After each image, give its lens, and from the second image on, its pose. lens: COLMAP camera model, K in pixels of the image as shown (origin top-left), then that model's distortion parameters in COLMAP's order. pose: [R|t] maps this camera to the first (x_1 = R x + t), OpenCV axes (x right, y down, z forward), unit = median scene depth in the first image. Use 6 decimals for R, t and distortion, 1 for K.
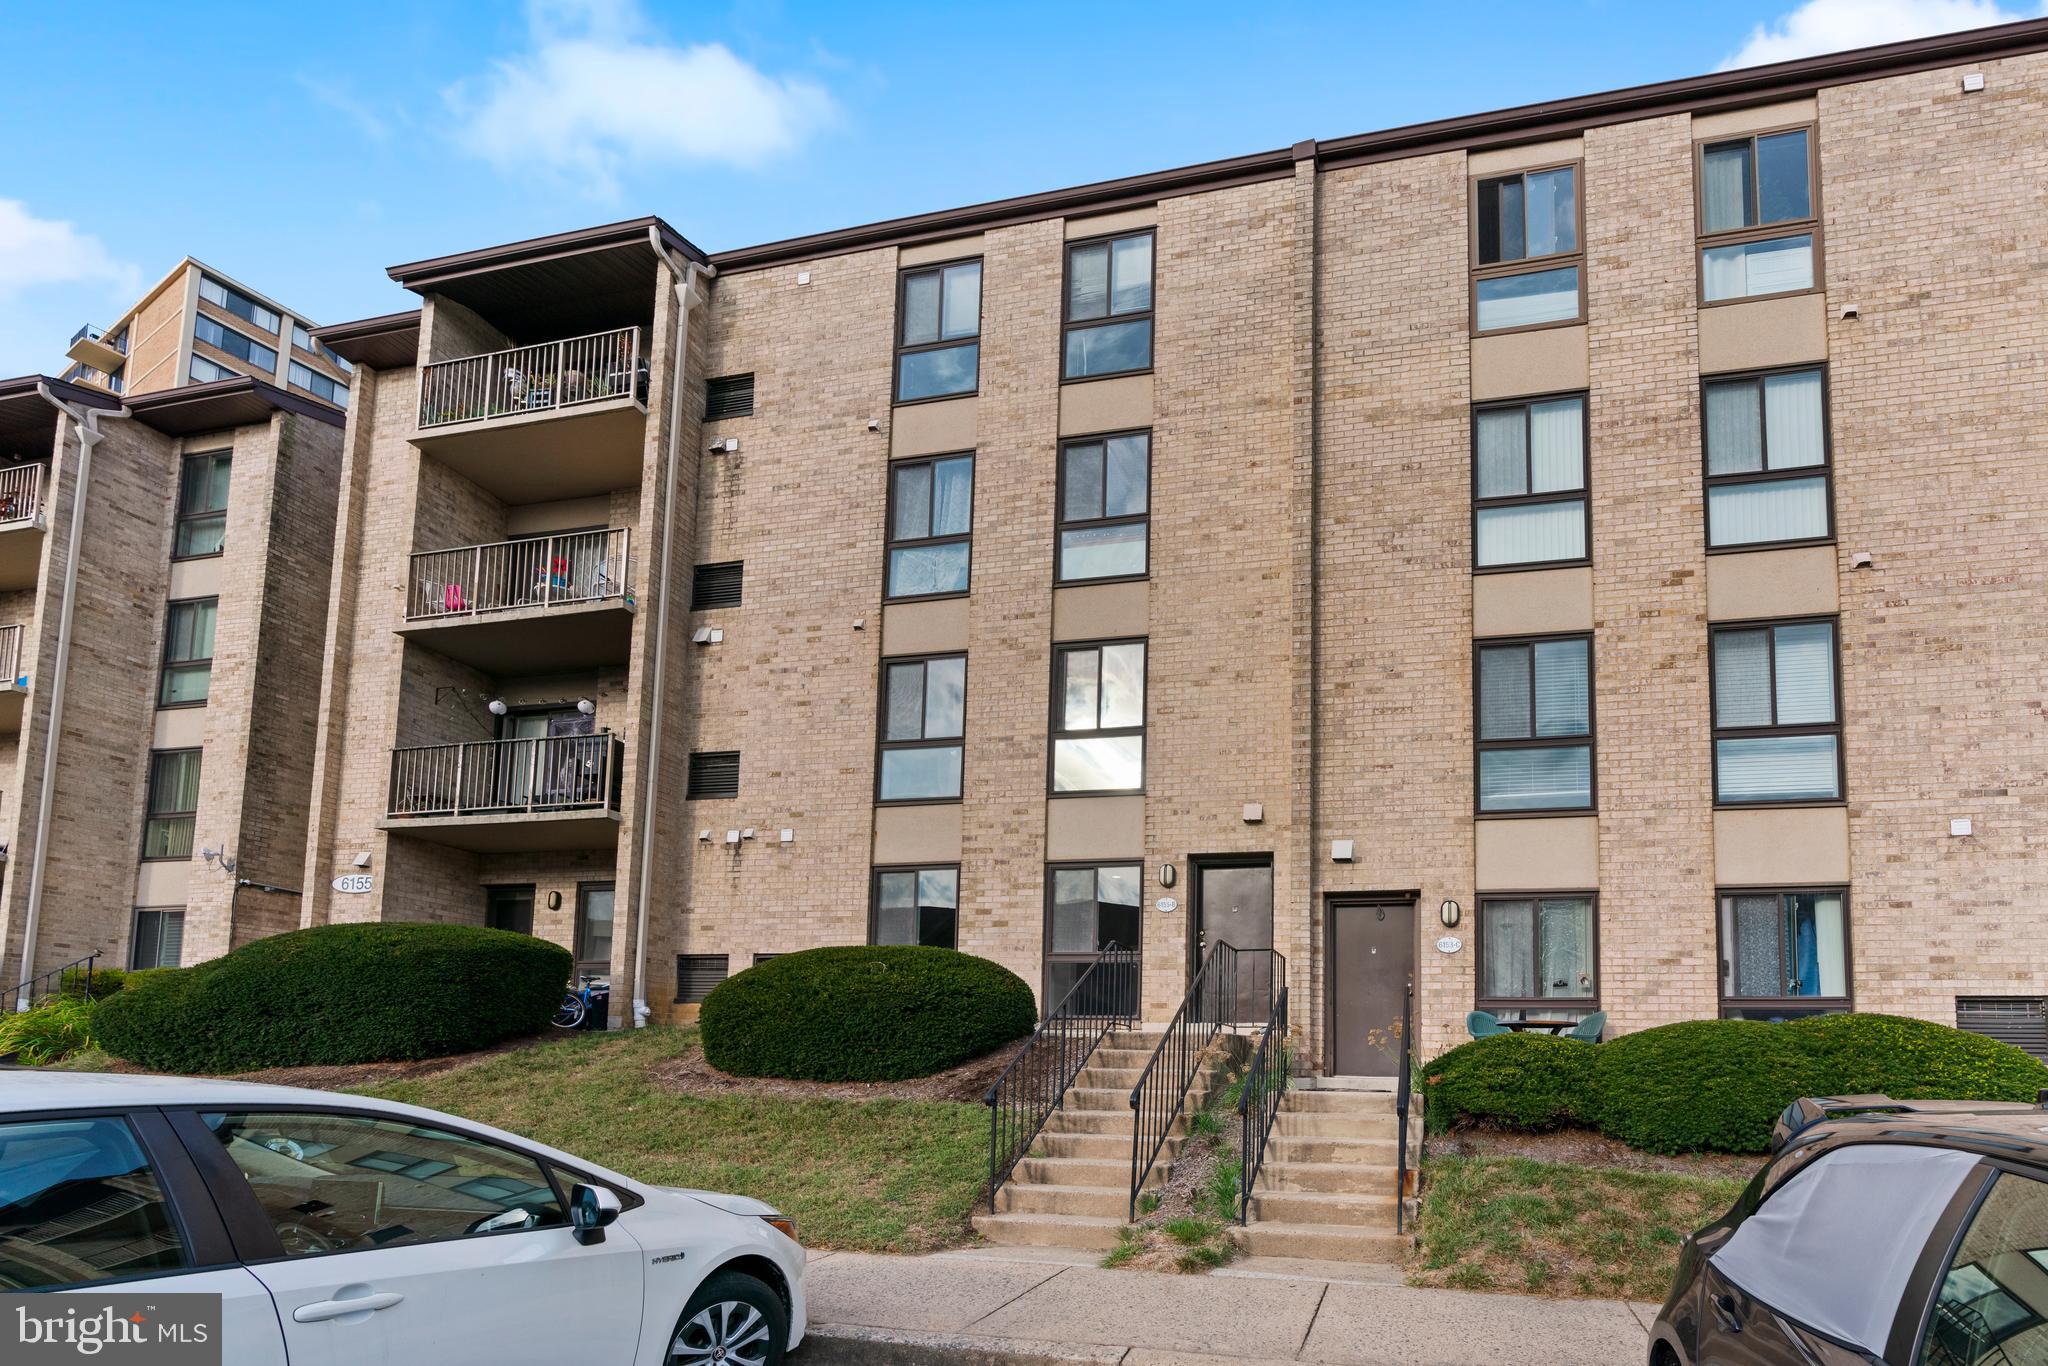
lens RADIAL K [[921.3, 0, 1003.9], [0, 921.3, 714.0], [0, 0, 1]] dist [-0.012740, 0.001730]
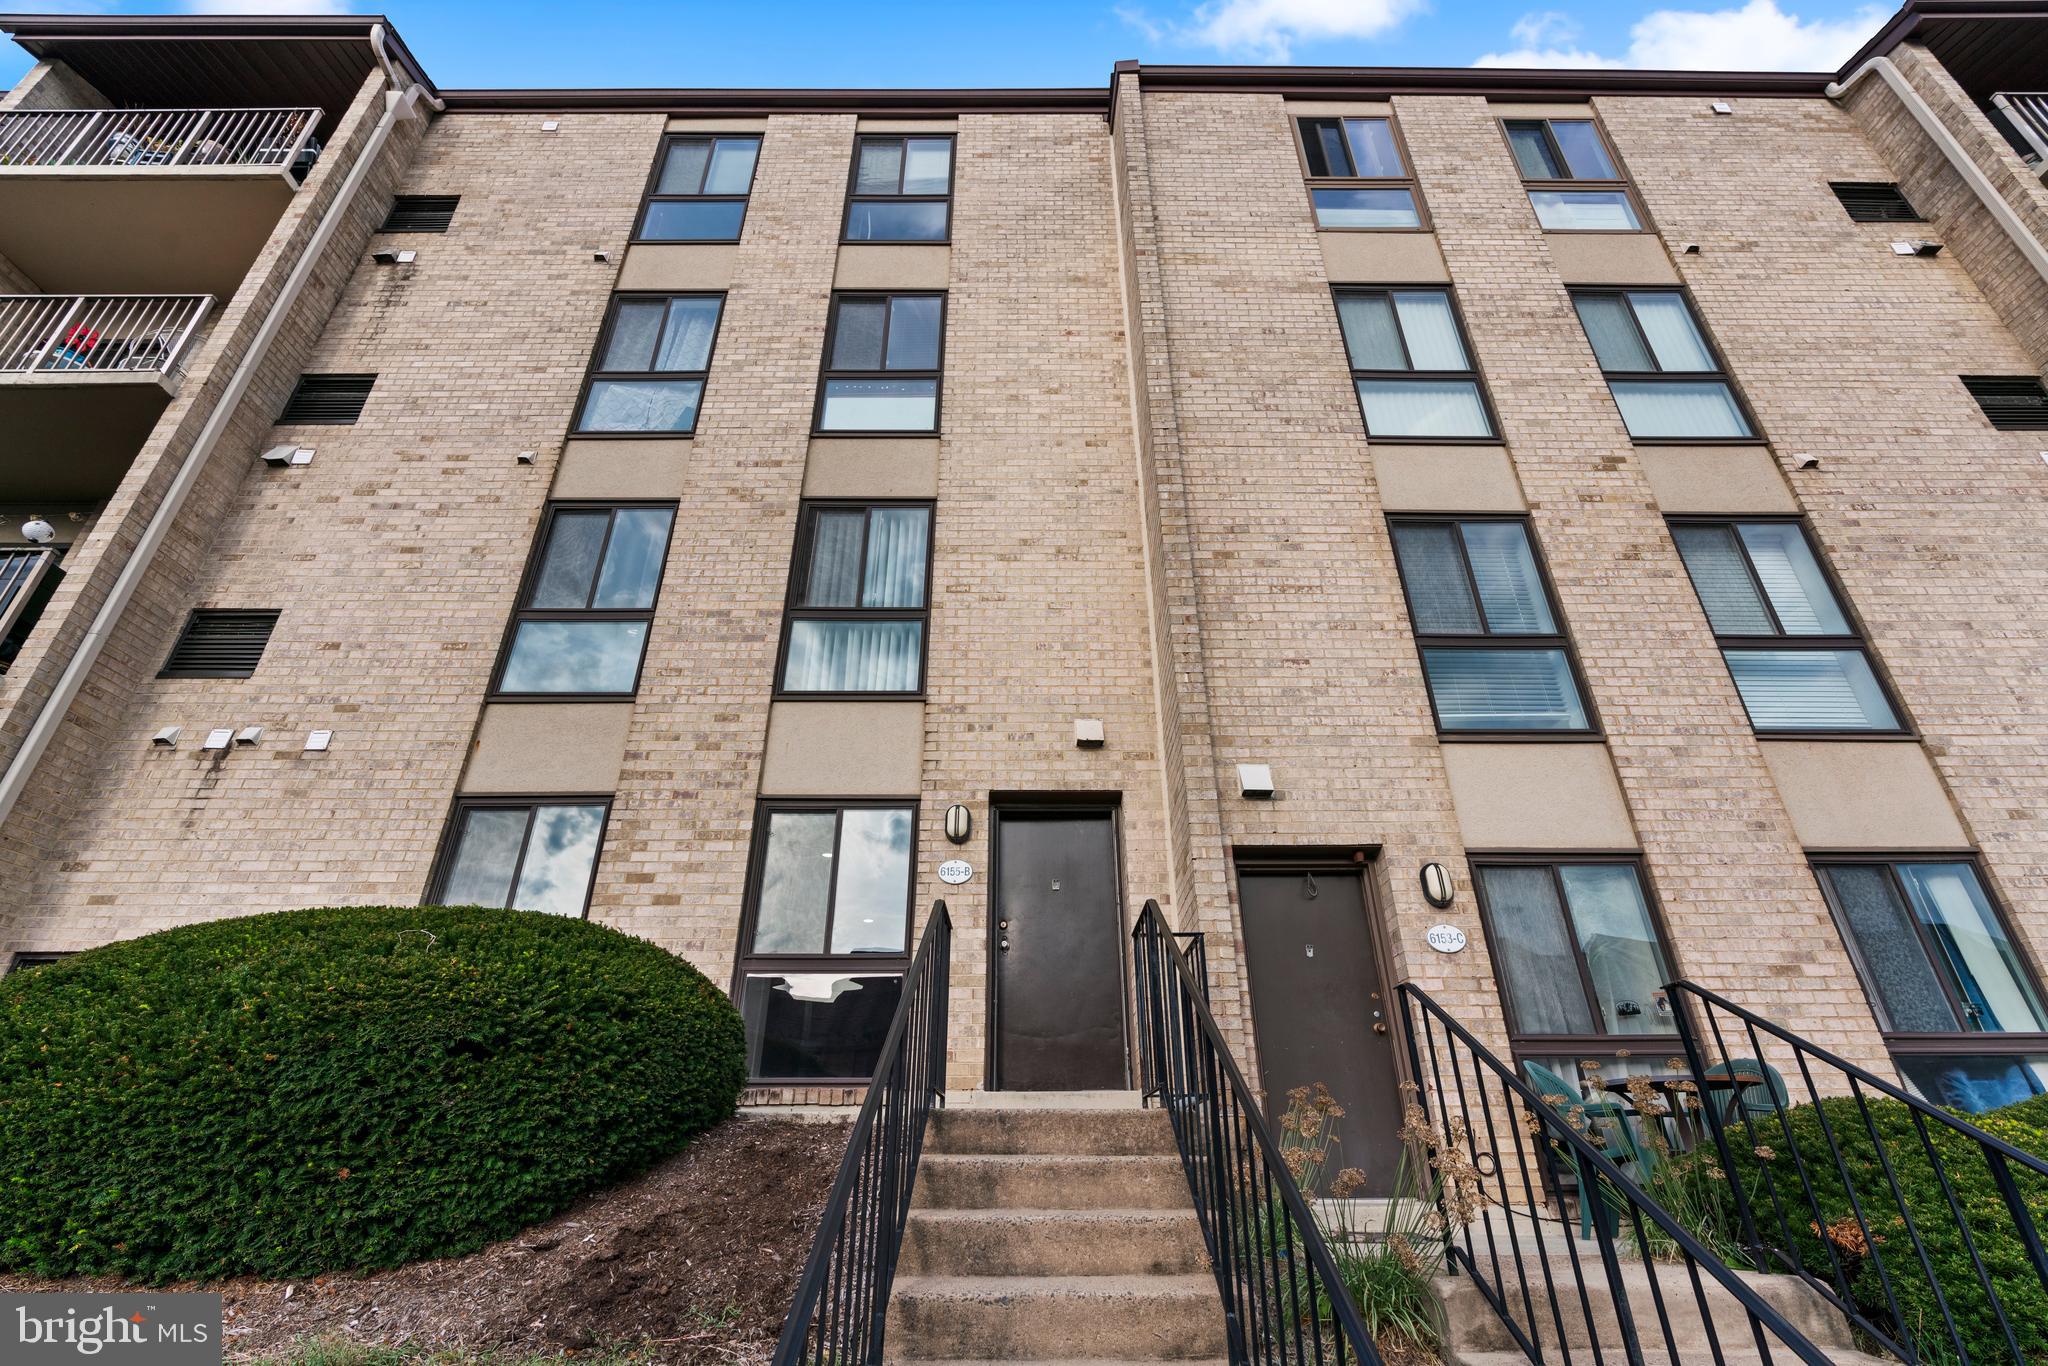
lens RADIAL K [[1004.4, 0, 1020.4], [0, 1004.4, 363.3], [0, 0, 1]] dist [-0.007019, 0.000965]
pose [[0.944807, 0.187591, 0.268608, -0.024848], [-0.096797, 0.943083, -0.318157, 0.078206], [-0.313003, 0.274597, 0.909190, 0.225328]]
